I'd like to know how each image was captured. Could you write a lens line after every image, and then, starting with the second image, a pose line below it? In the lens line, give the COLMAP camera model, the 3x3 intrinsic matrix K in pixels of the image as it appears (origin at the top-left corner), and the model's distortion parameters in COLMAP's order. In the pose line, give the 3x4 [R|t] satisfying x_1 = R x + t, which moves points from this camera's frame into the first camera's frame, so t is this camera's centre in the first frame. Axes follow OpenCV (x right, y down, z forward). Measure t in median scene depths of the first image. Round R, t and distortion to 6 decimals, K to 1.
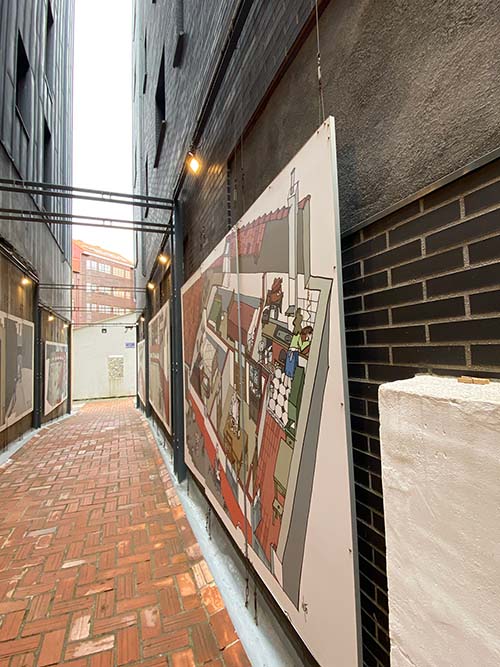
lens RADIAL K [[332.3, 0, 257.3], [0, 332.3, 331.5], [0, 0, 1]] dist [0.005200, -0.010719]
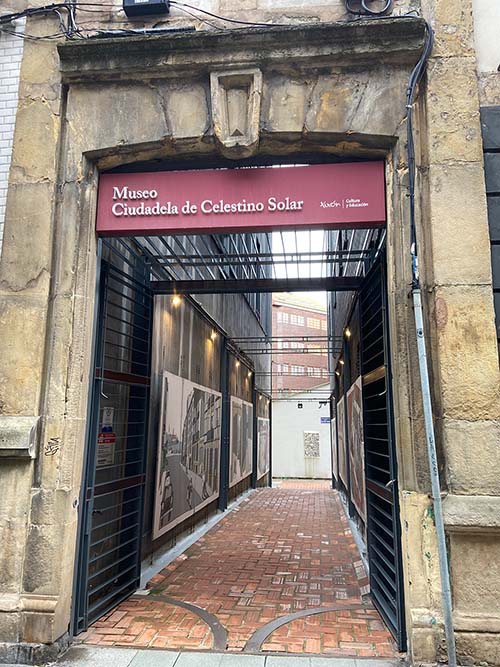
lens RADIAL K [[487.6, 0, 257.4], [0, 487.6, 323.6], [0, 0, 1]] dist [0.066788, -0.088986]
pose [[0.872573, -0.066890, -0.483882, 0.589843], [-0.005568, 0.989154, -0.146777, -0.110414], [0.488452, 0.130768, 0.862737, -1.379516]]
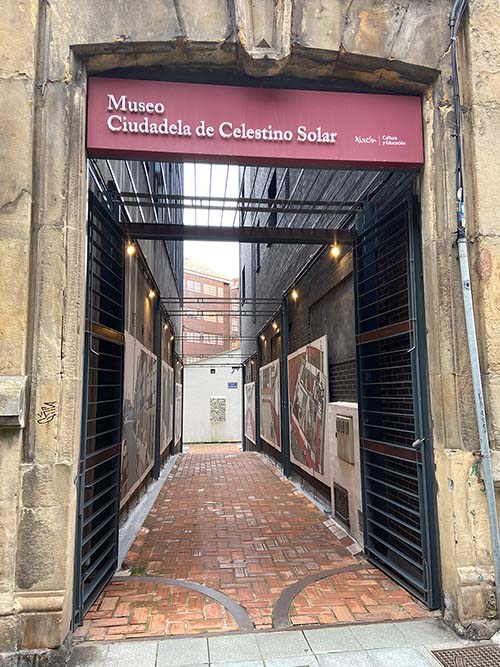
lens RADIAL K [[487.6, 0, 251.6], [0, 487.6, 327.6], [0, 0, 1]] dist [0.066788, -0.088986]
pose [[0.955820, -0.019006, -0.293338, 0.313197], [-0.002919, 0.997245, -0.074125, -0.090062], [0.293939, 0.071706, 0.953131, -1.369339]]
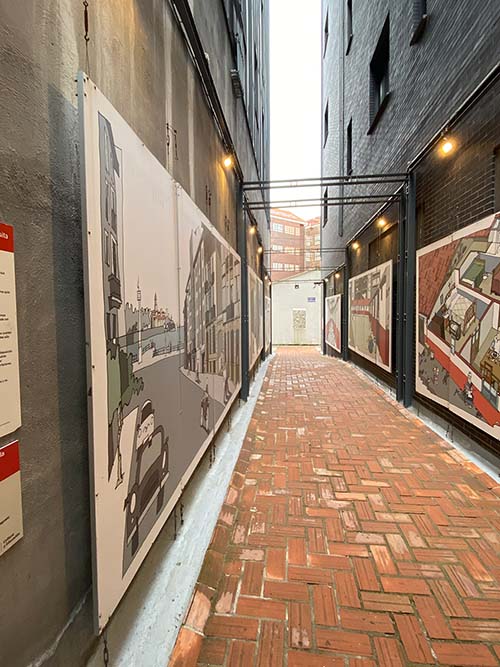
lens RADIAL K [[332.3, 0, 251.5], [0, 332.3, 330.8], [0, 0, 1]] dist [0.005200, -0.010719]
pose [[0.880547, 0.052351, -0.471058, -0.171869], [0.010860, 0.991392, 0.130479, -0.008372], [0.473834, -0.120009, 0.872399, -0.357993]]
